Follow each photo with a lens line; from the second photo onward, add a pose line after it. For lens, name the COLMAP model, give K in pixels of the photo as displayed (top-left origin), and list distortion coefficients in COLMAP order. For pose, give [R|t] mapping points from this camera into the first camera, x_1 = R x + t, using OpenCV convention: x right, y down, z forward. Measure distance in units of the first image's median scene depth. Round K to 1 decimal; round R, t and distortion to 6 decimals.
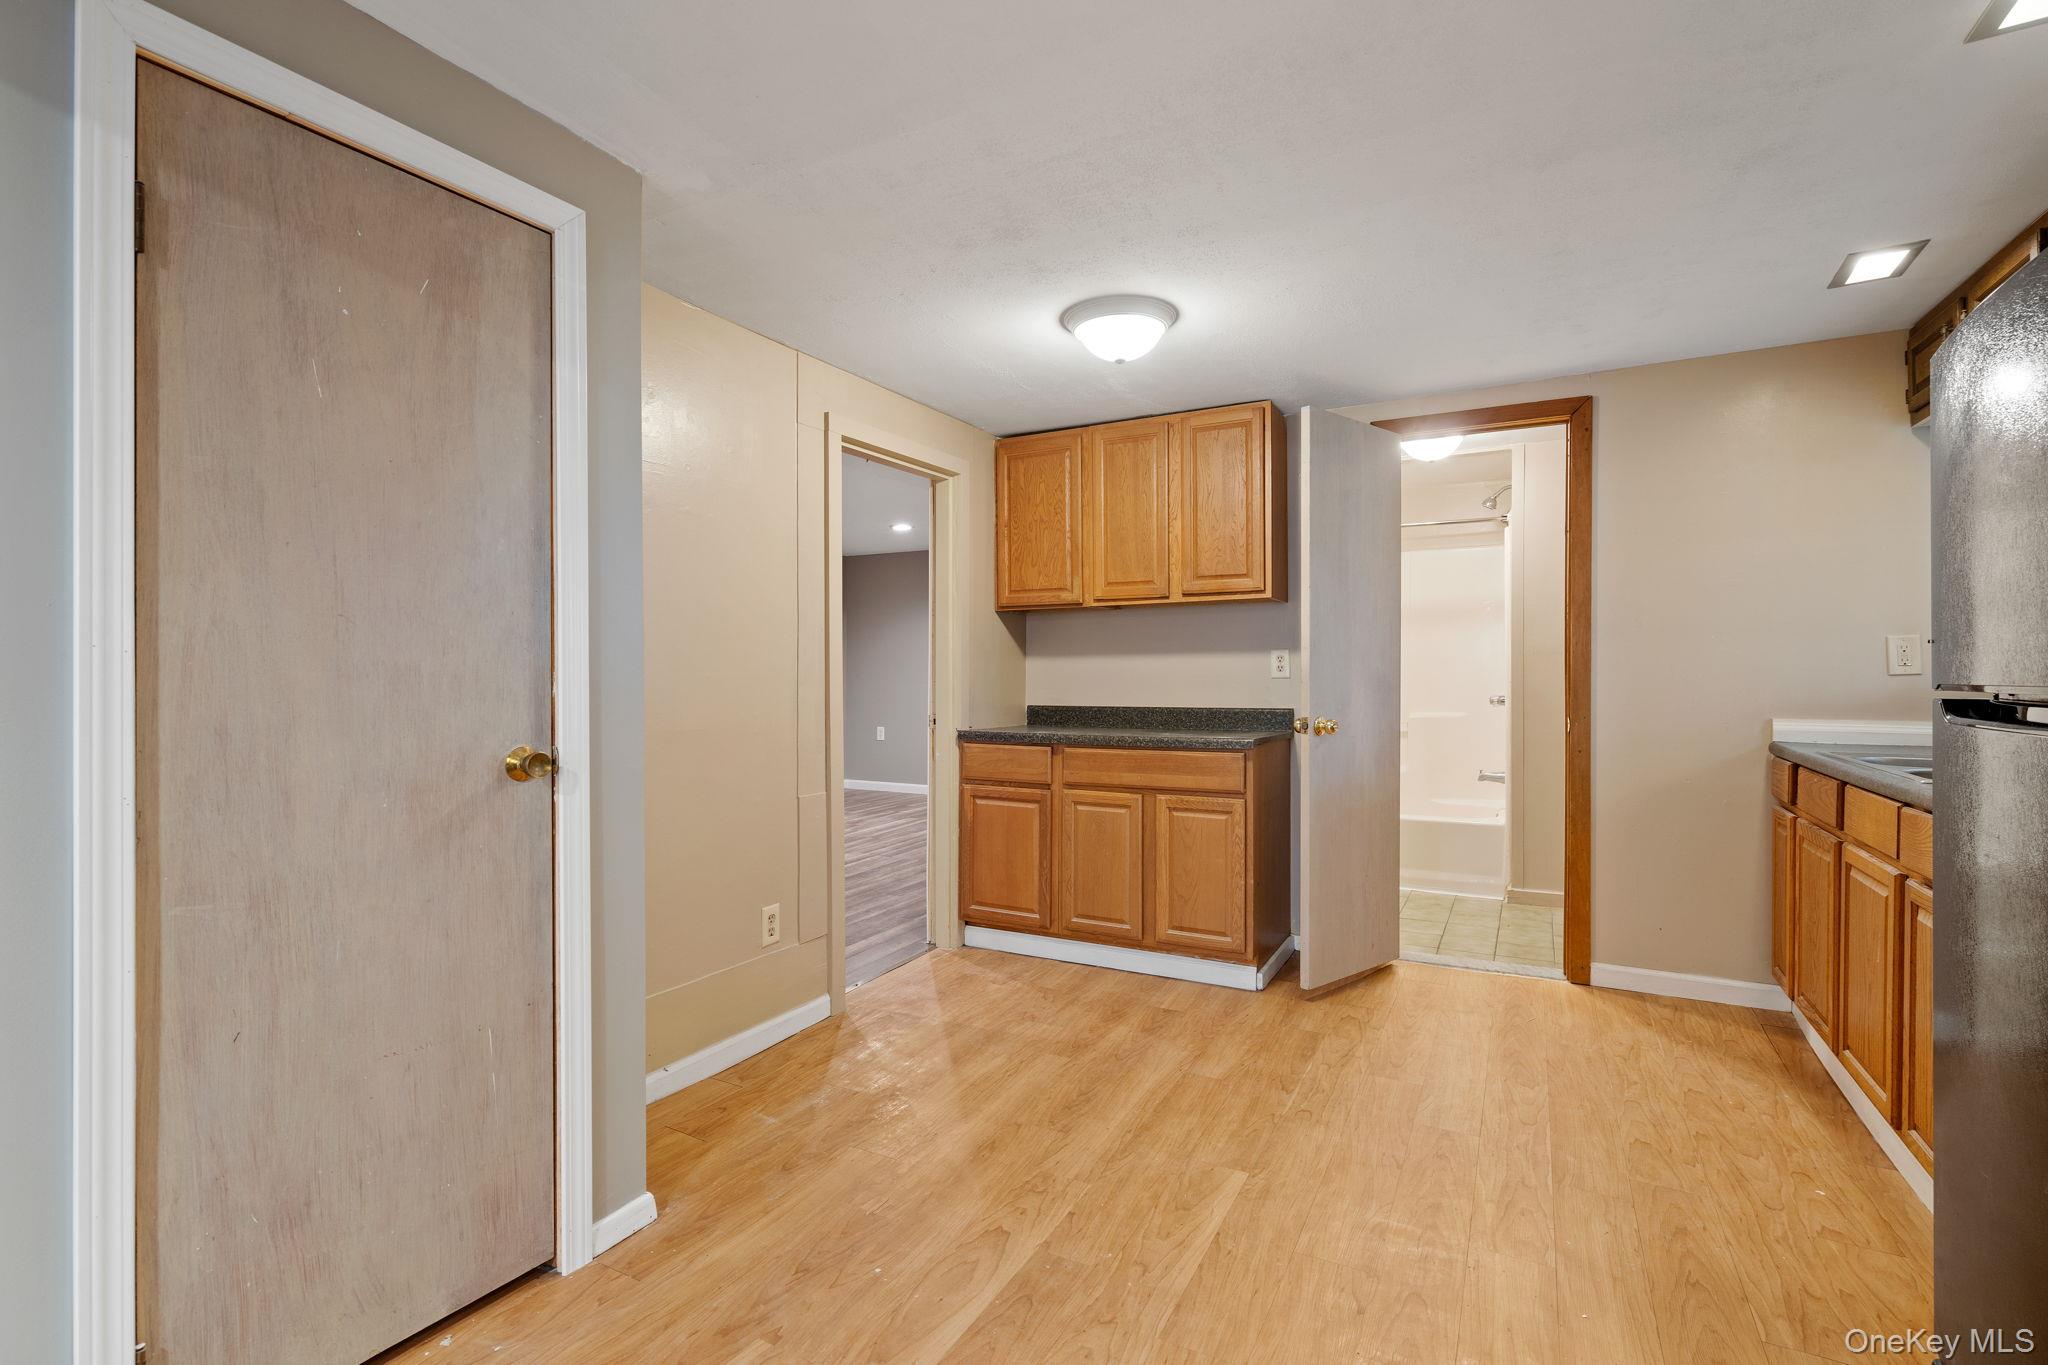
lens RADIAL K [[943.3, 0, 1014.9], [0, 943.3, 668.7], [0, 0, 1]] dist [-0.002946, 0.000154]
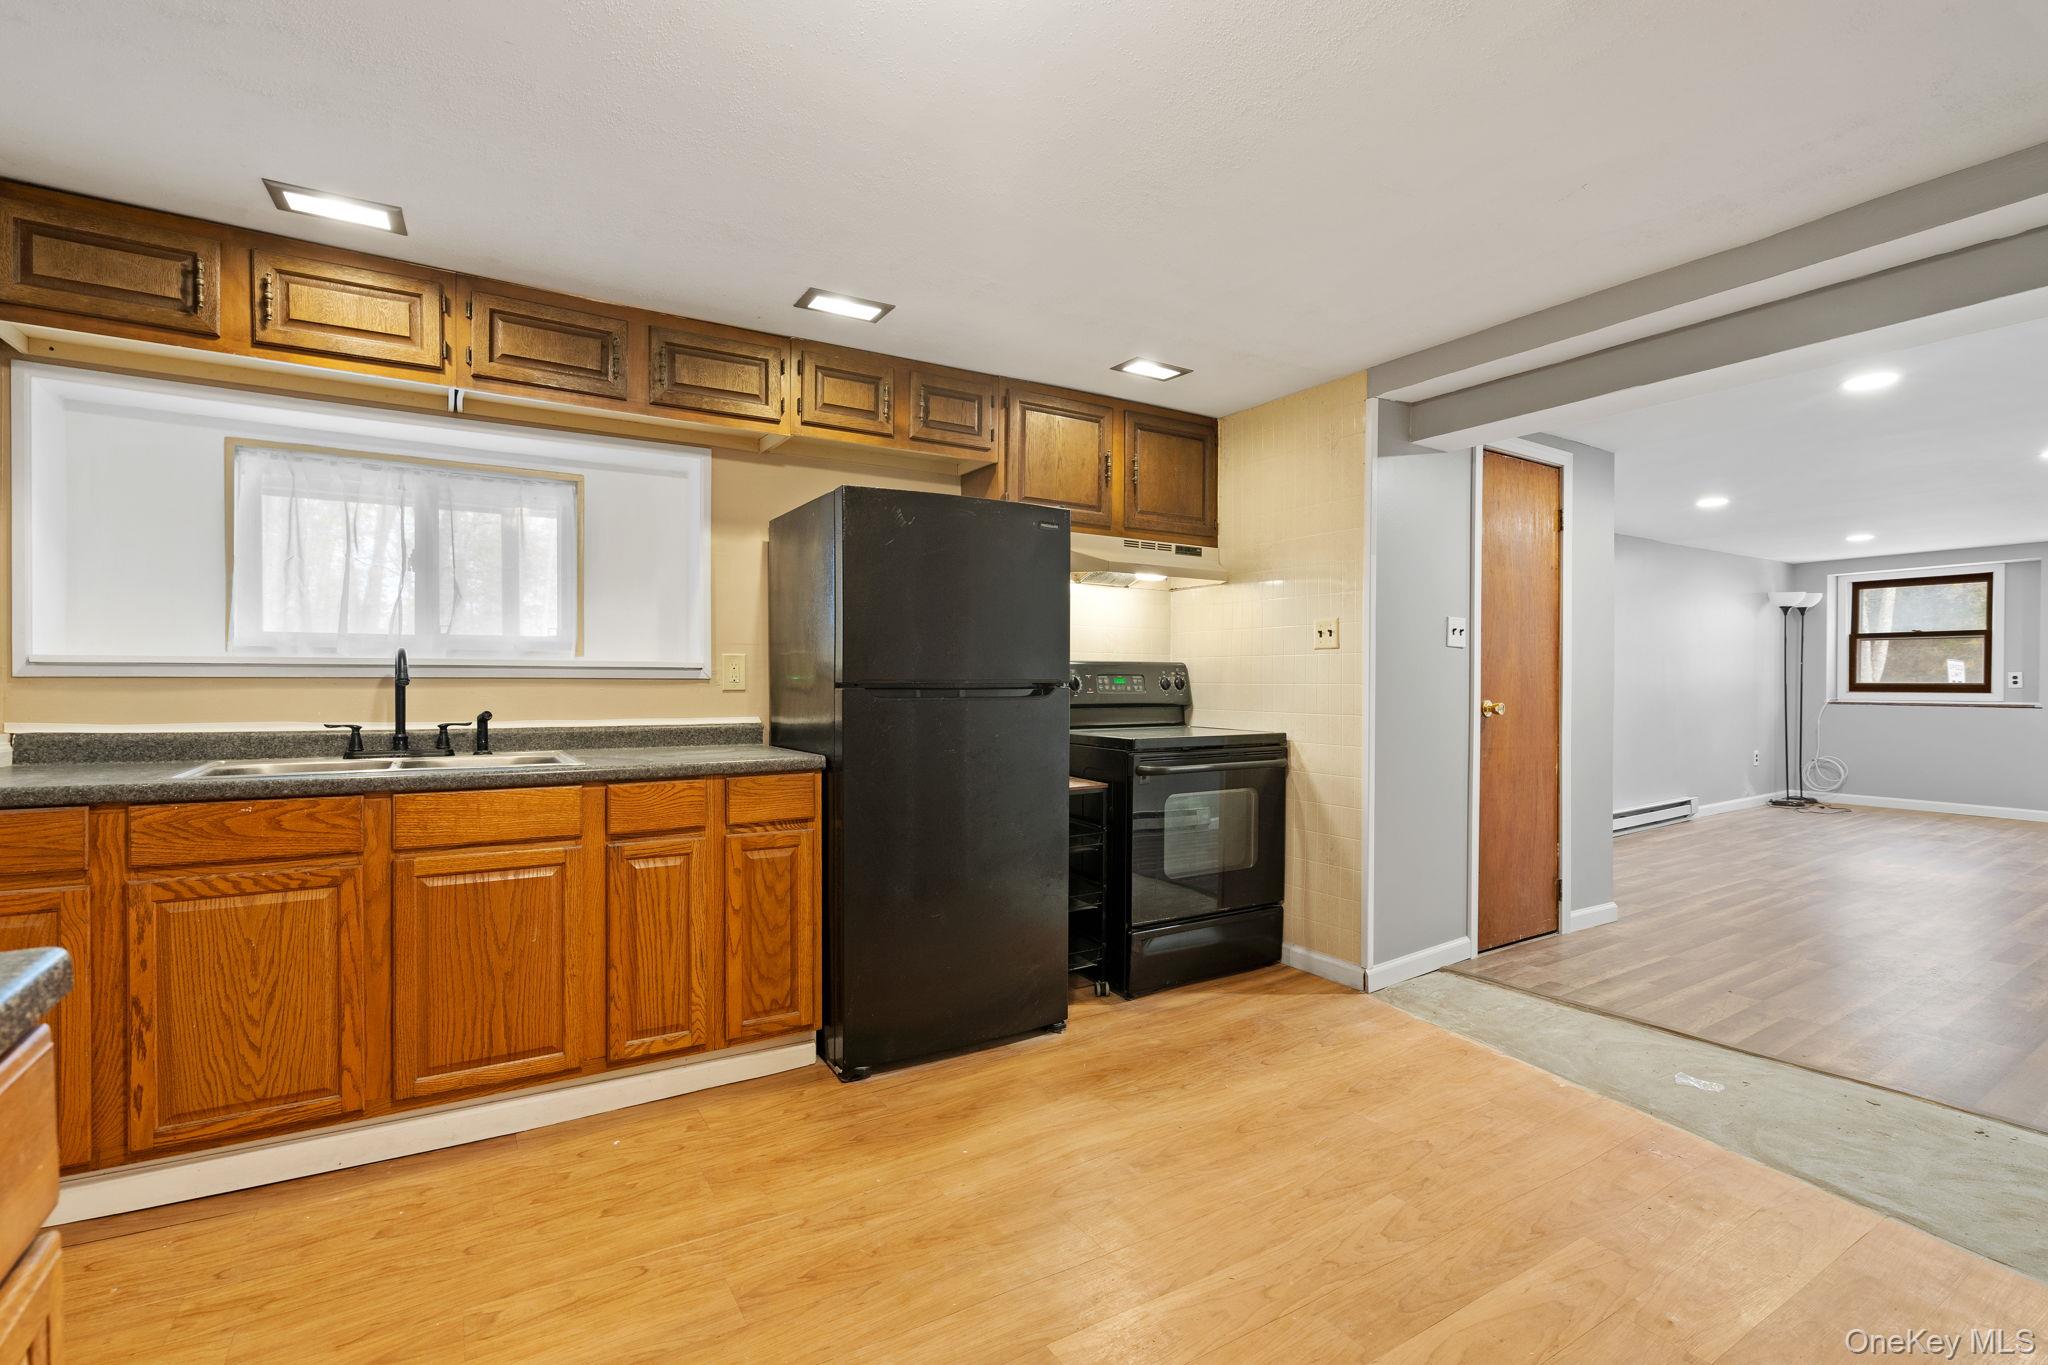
lens RADIAL K [[939.5, 0, 1033.9], [0, 939.5, 699.5], [0, 0, 1]] dist [-0.002343, -0.000068]
pose [[-0.876554, -0.009078, 0.481217, -0.058330], [-0.002184, 0.999887, 0.014885, 0.012846], [-0.481298, 0.011997, -0.876475, 1.052203]]
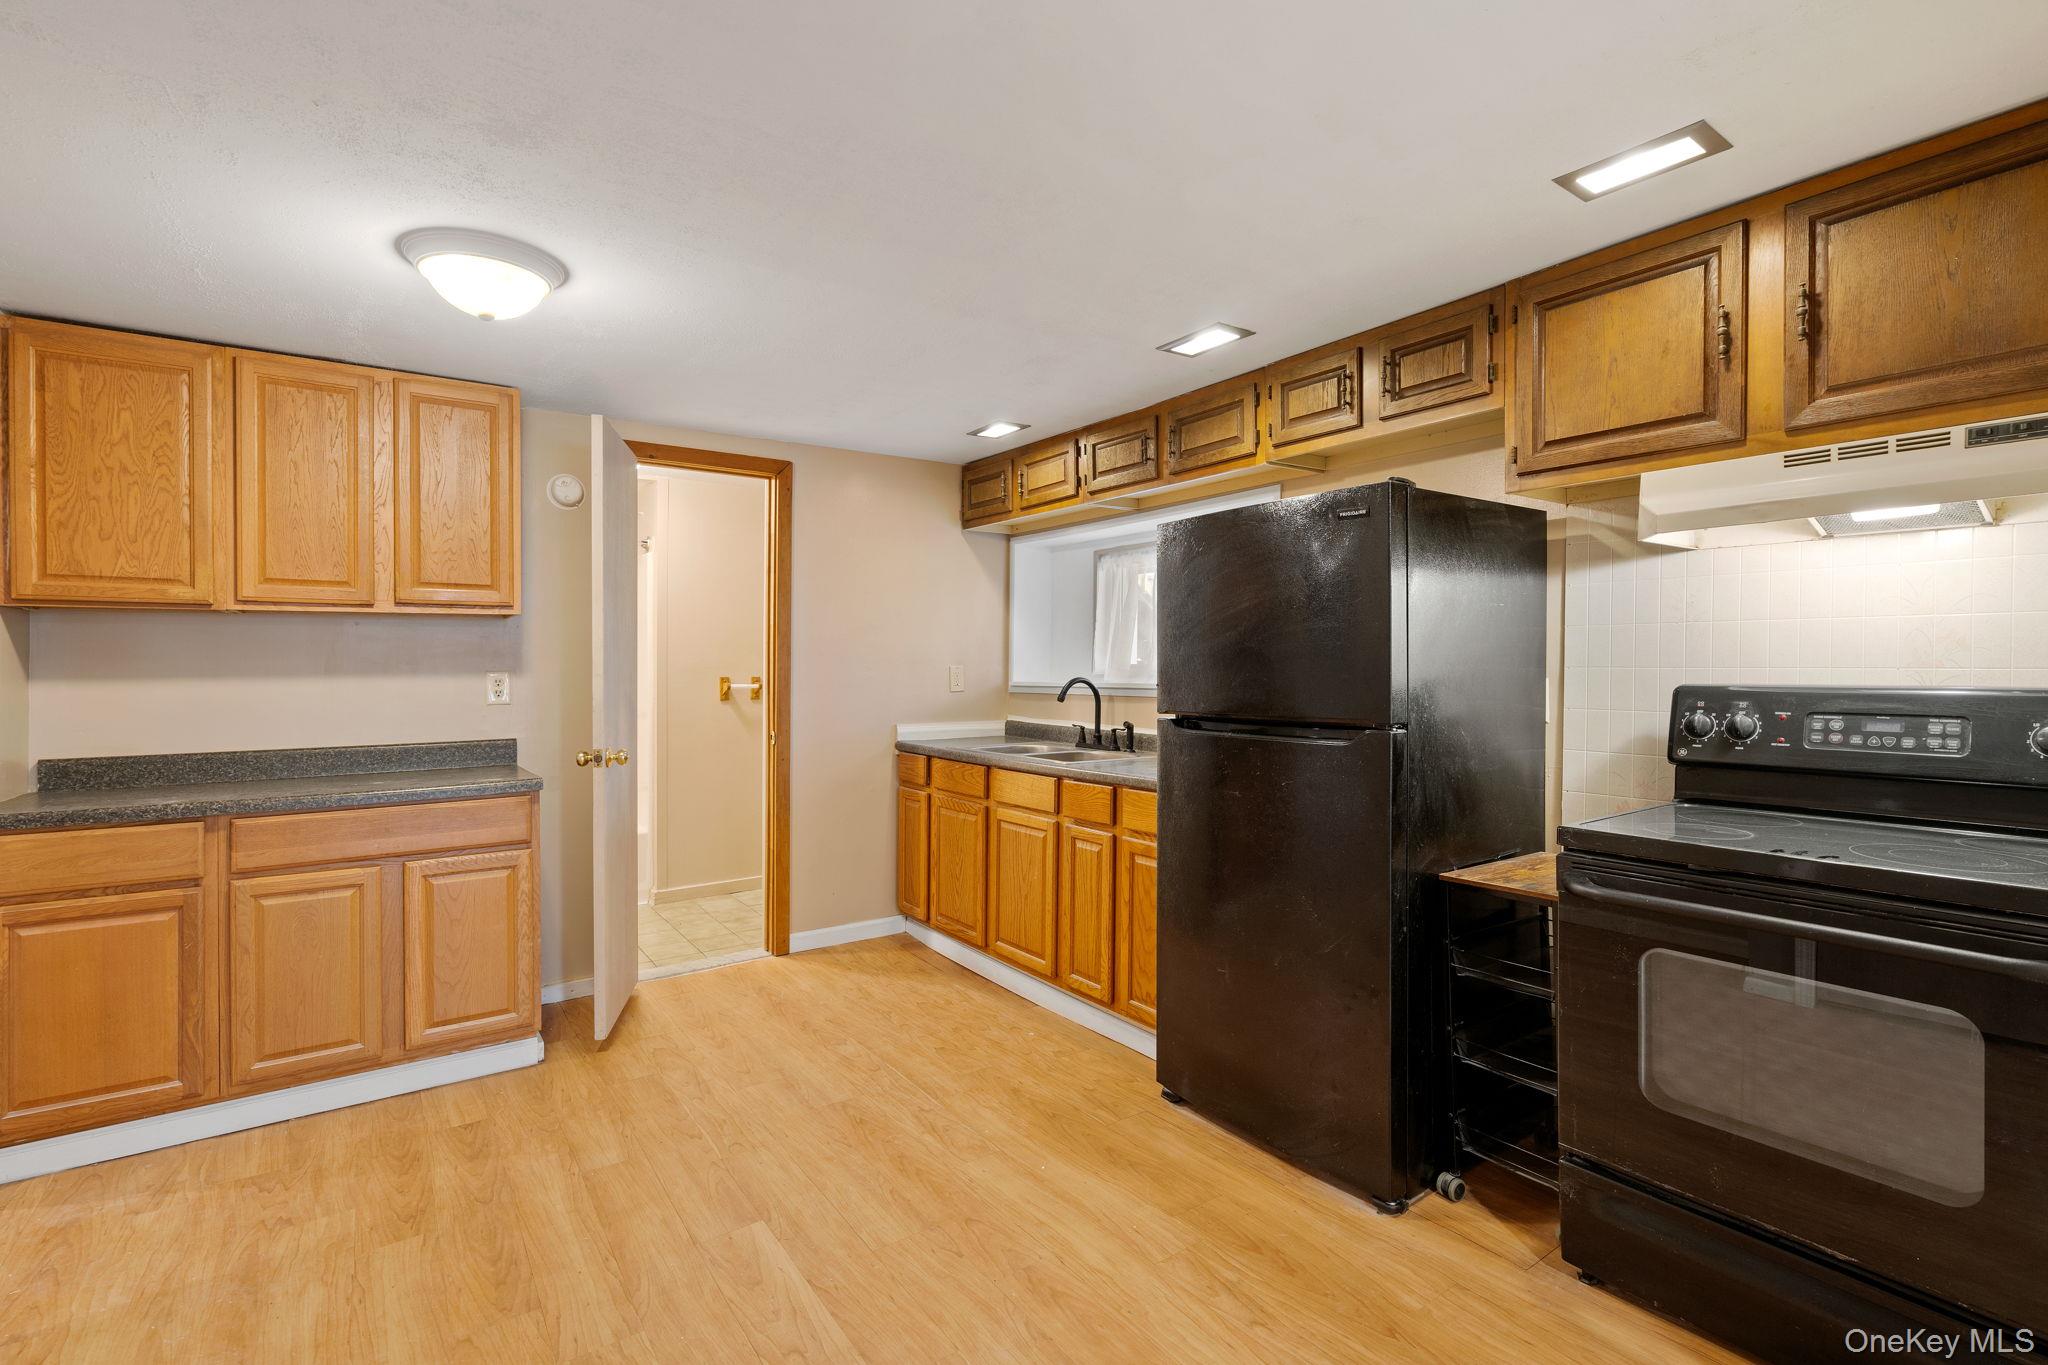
lens RADIAL K [[943.3, 0, 1014.9], [0, 943.3, 668.7], [0, 0, 1]] dist [-0.002946, 0.000154]
pose [[0.436721, -0.001762, 0.899595, -0.335671], [-0.000816, 0.999997, 0.002354, -0.028991], [-0.899596, -0.001762, 0.436719, 0.213061]]
